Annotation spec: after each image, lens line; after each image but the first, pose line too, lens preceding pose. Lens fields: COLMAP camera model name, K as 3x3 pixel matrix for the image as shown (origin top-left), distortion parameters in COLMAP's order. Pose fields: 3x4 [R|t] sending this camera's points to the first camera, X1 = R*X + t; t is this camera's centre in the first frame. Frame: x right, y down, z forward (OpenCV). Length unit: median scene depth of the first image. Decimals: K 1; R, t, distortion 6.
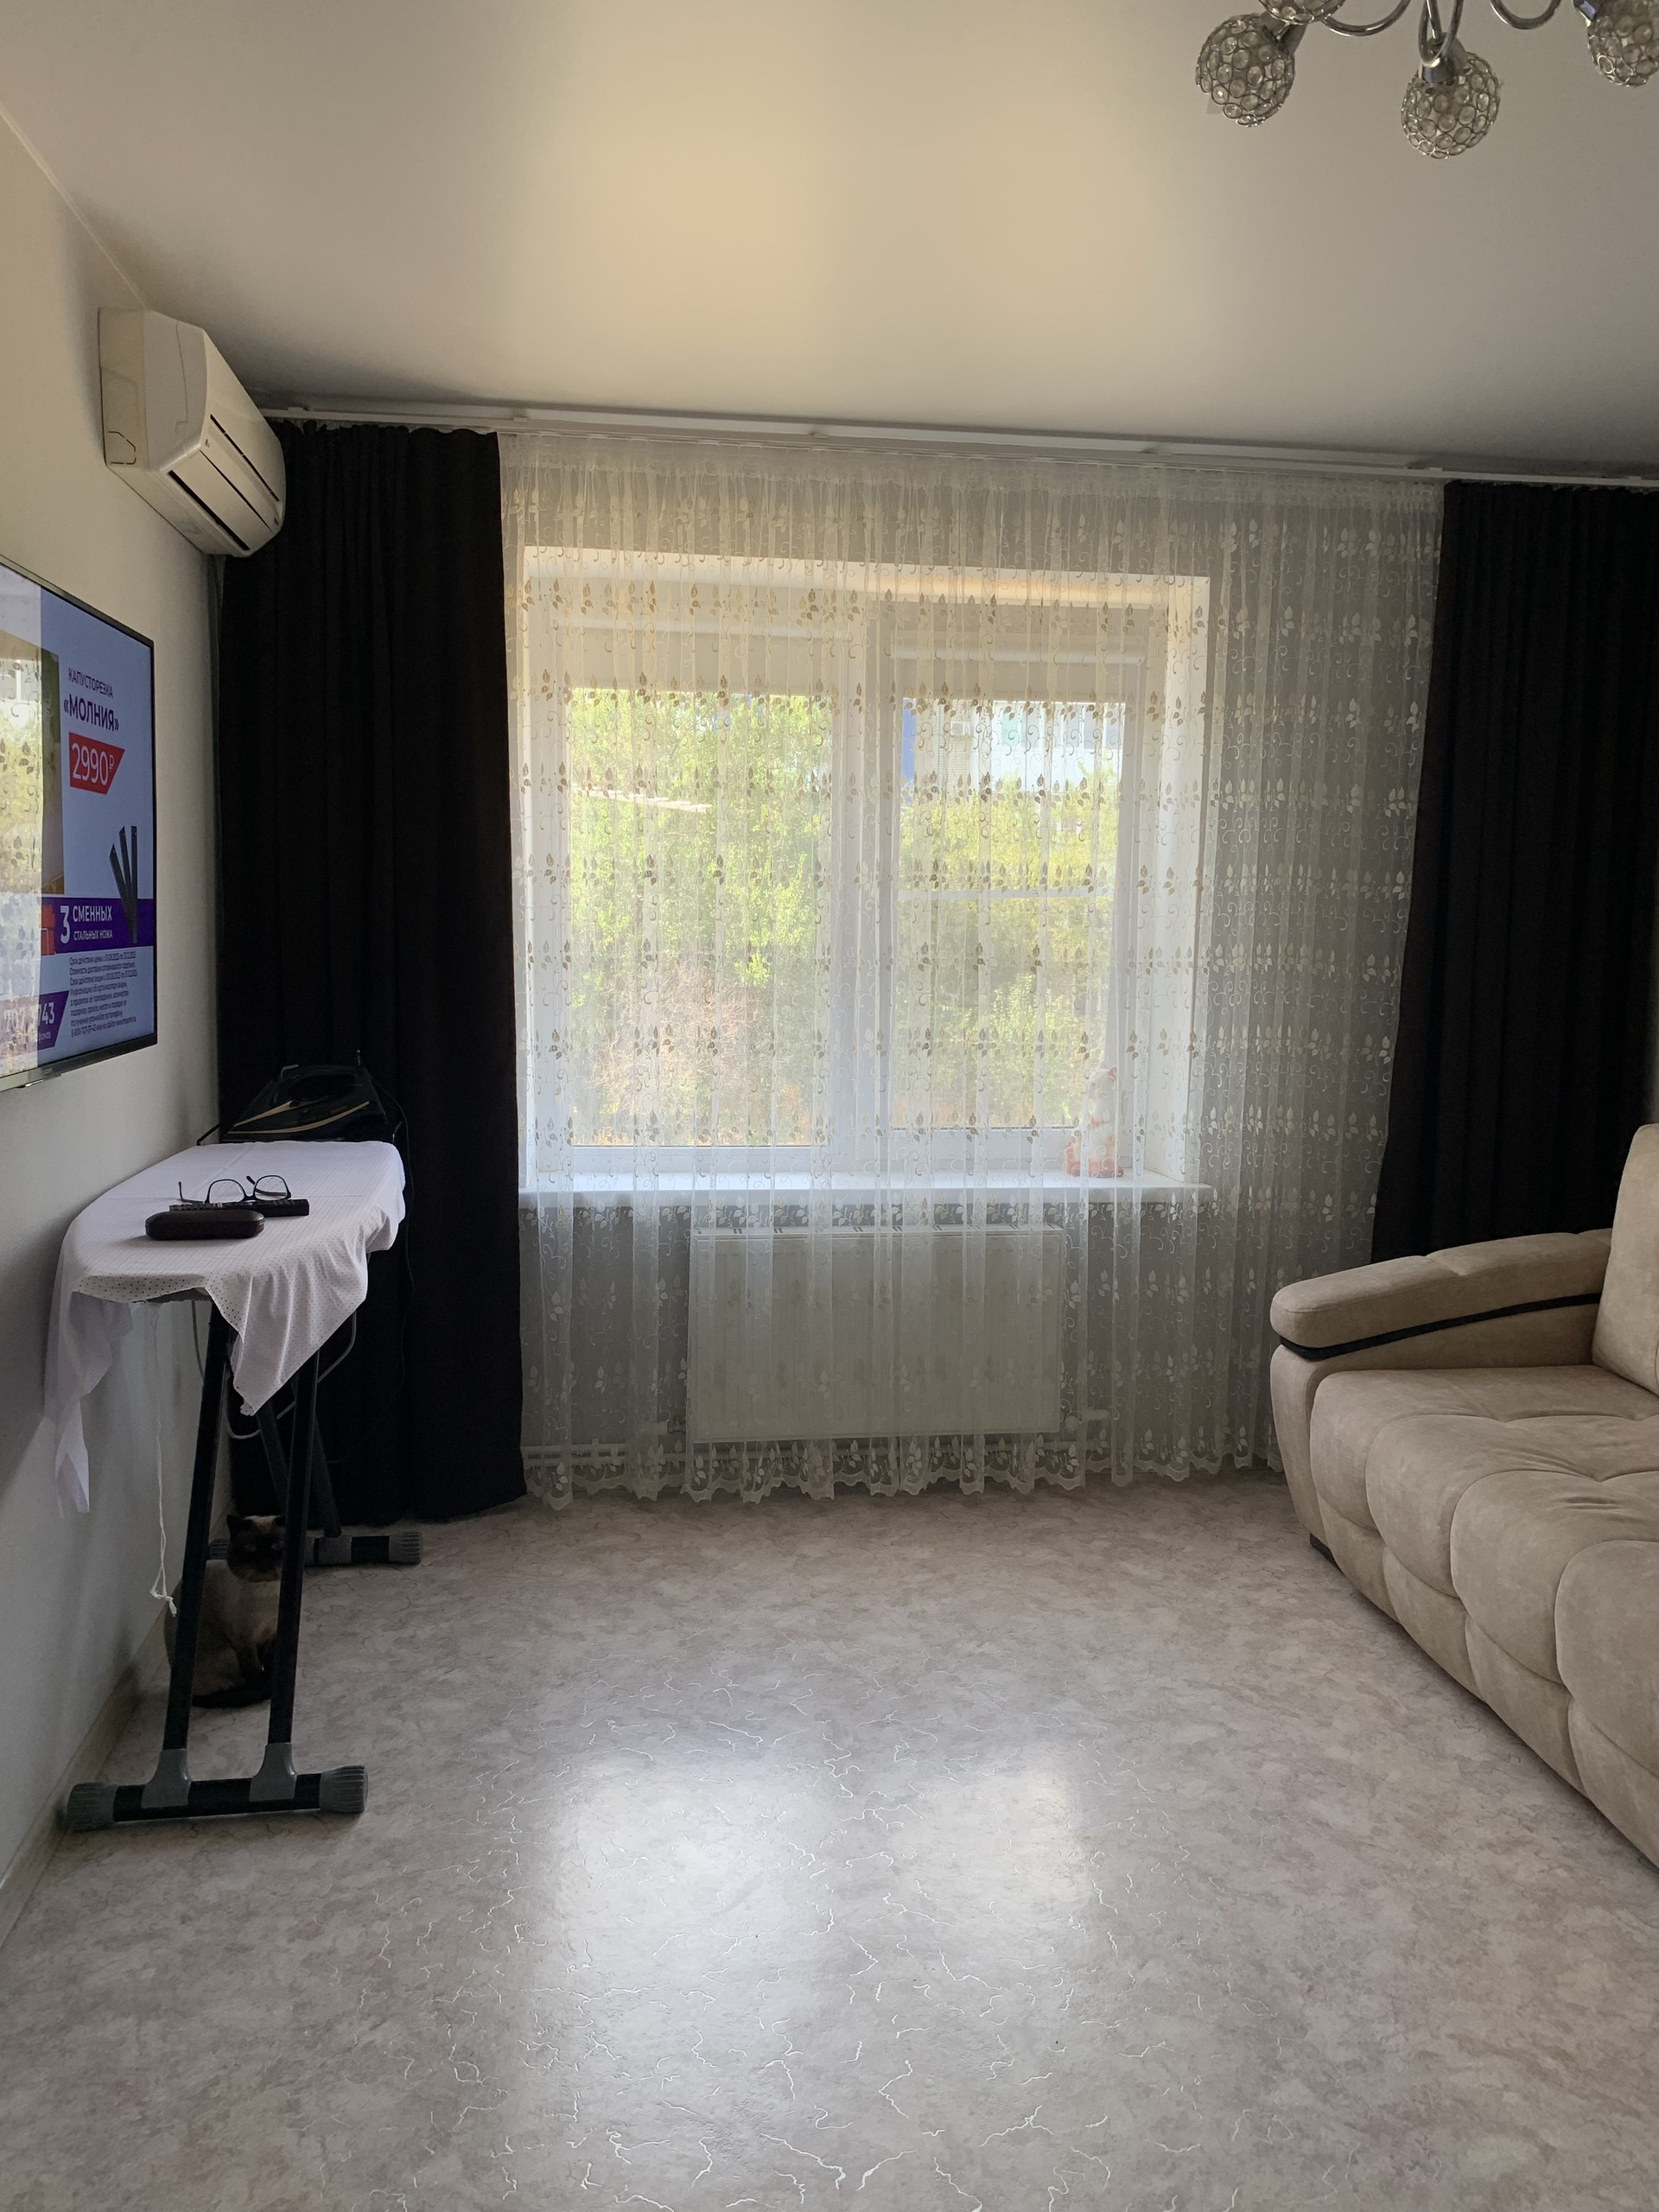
lens RADIAL K [[1700.3, 0, 841.7], [0, 1700.3, 1096.5], [0, 0, 1]] dist [0.000110, 0.011675]
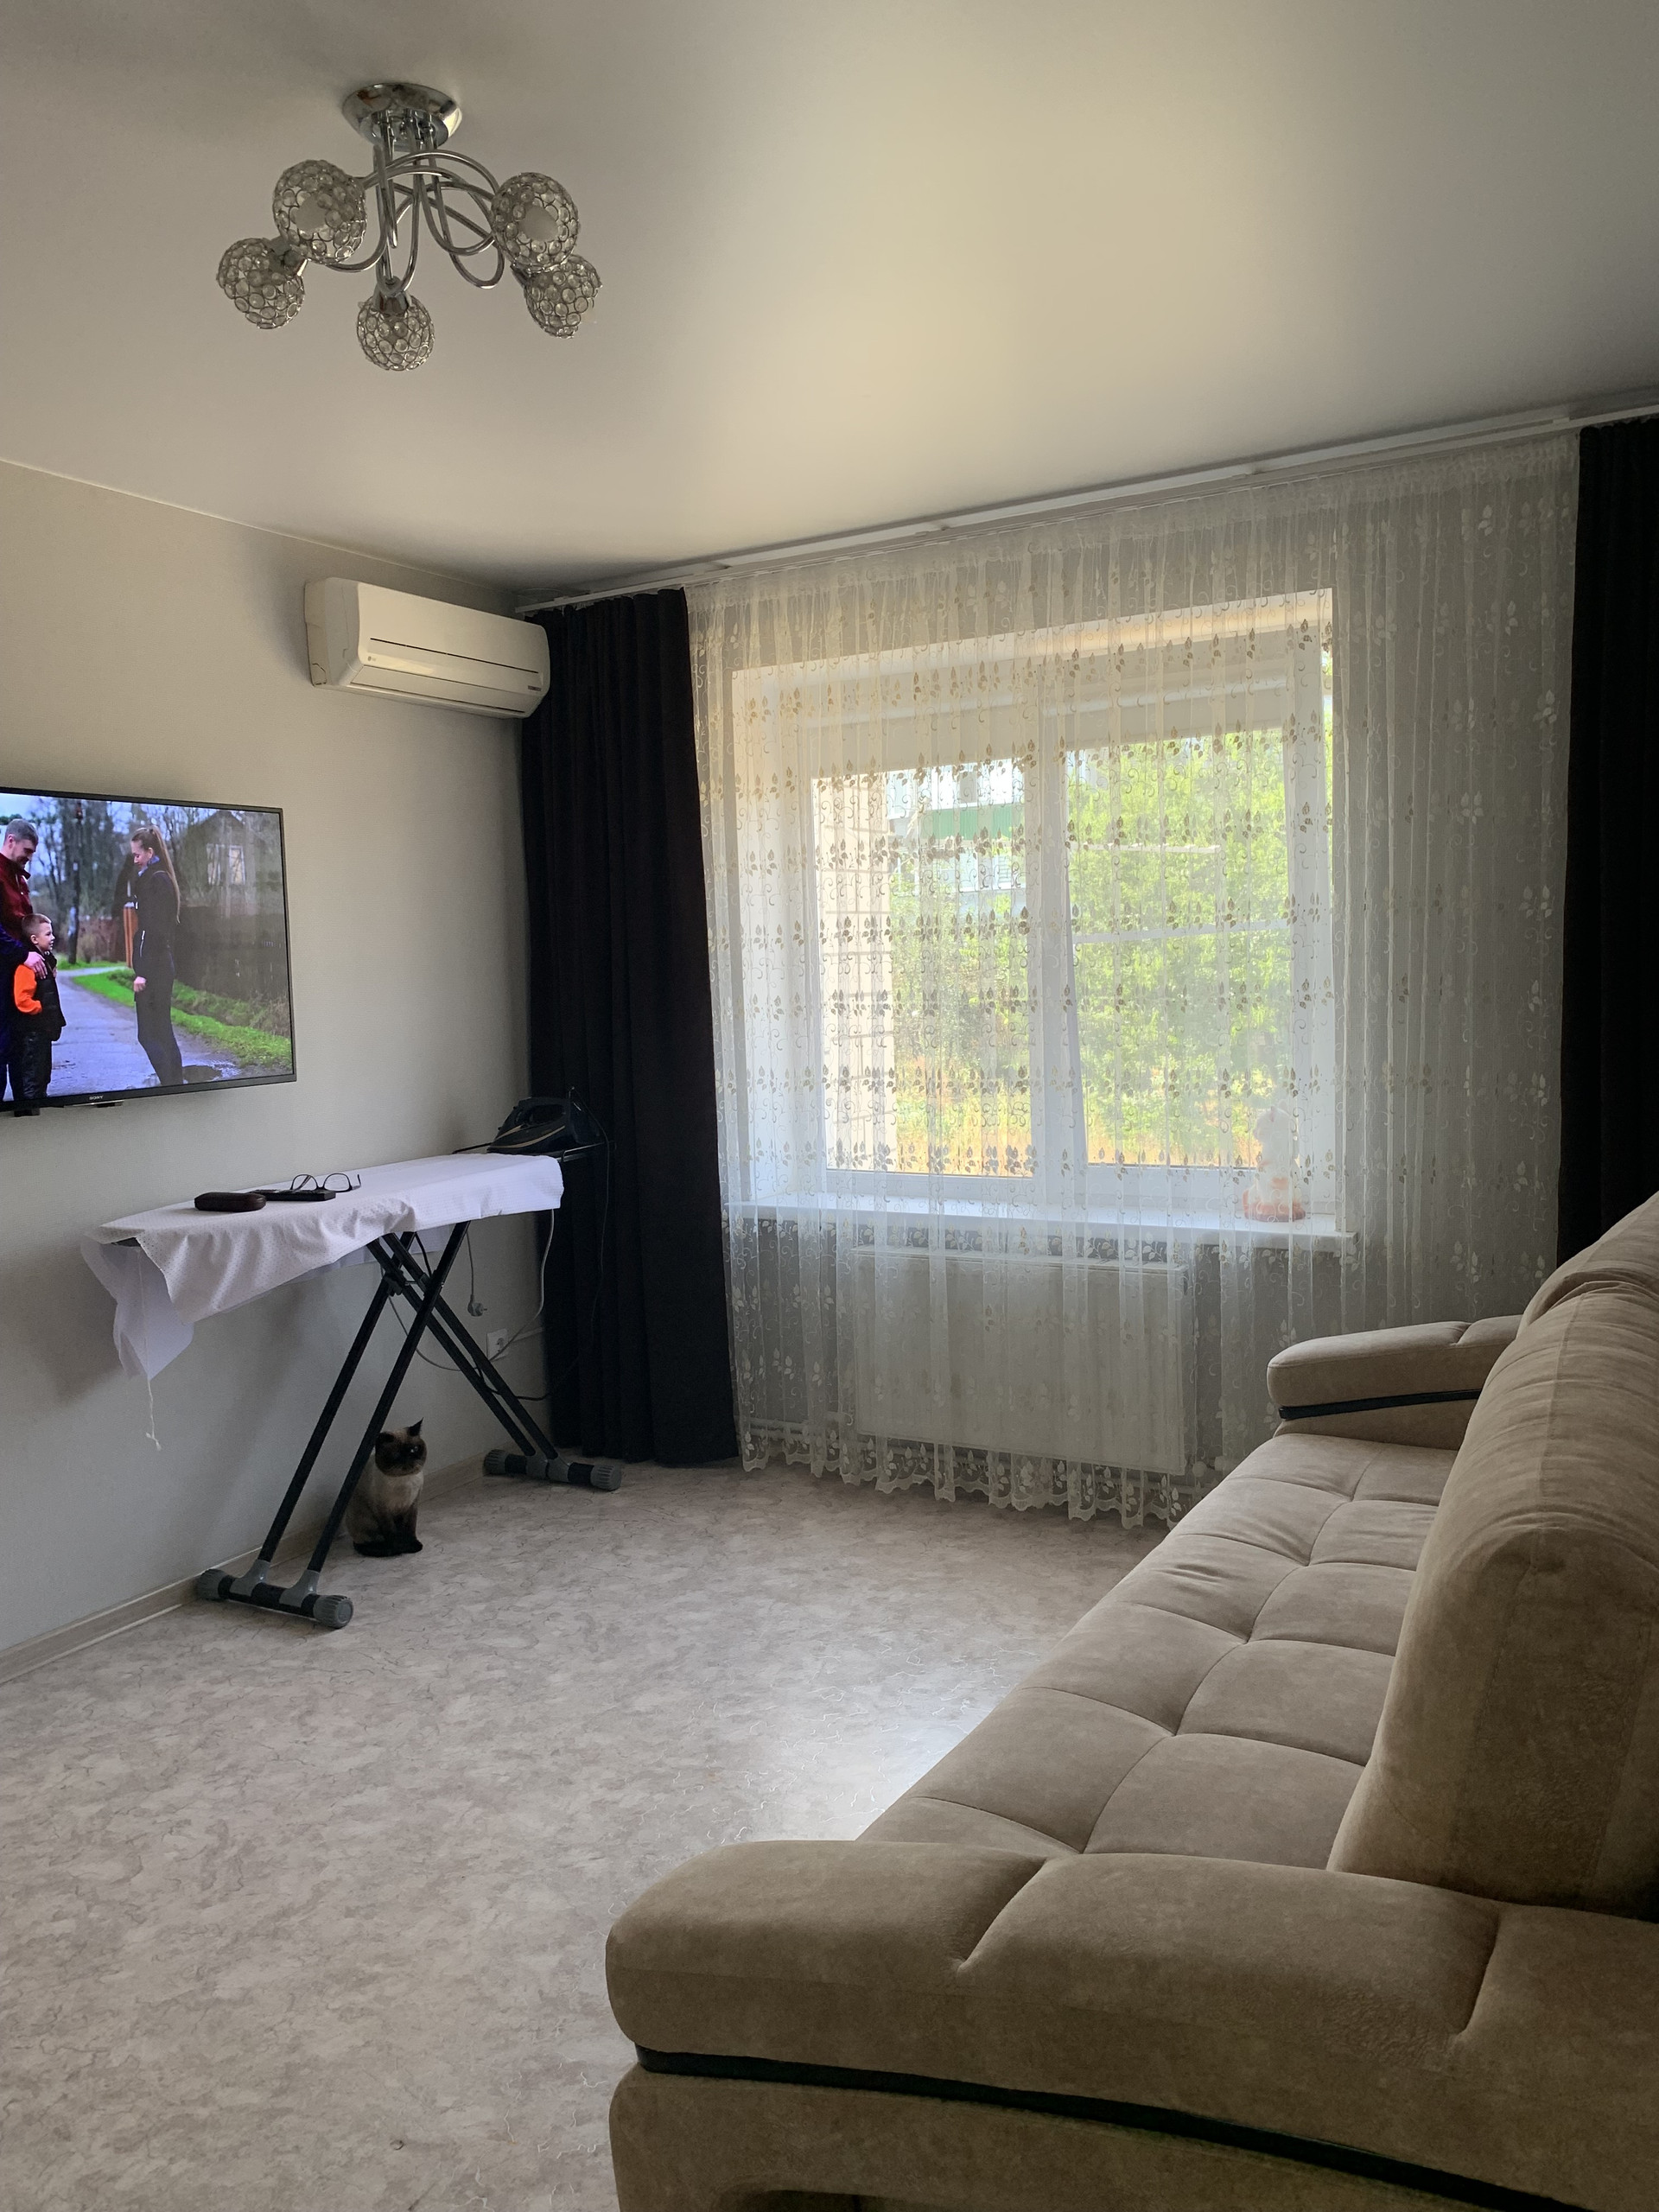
lens RADIAL K [[1691.8, 0, 802.6], [0, 1691.8, 1103.5], [0, 0, 1]] dist [0.068701, -0.122236]
pose [[0.782005, 0.010042, -0.623191, 0.631652], [-0.023263, 0.999644, -0.013084, -0.000372], [0.622838, 0.024729, 0.781960, 0.093686]]
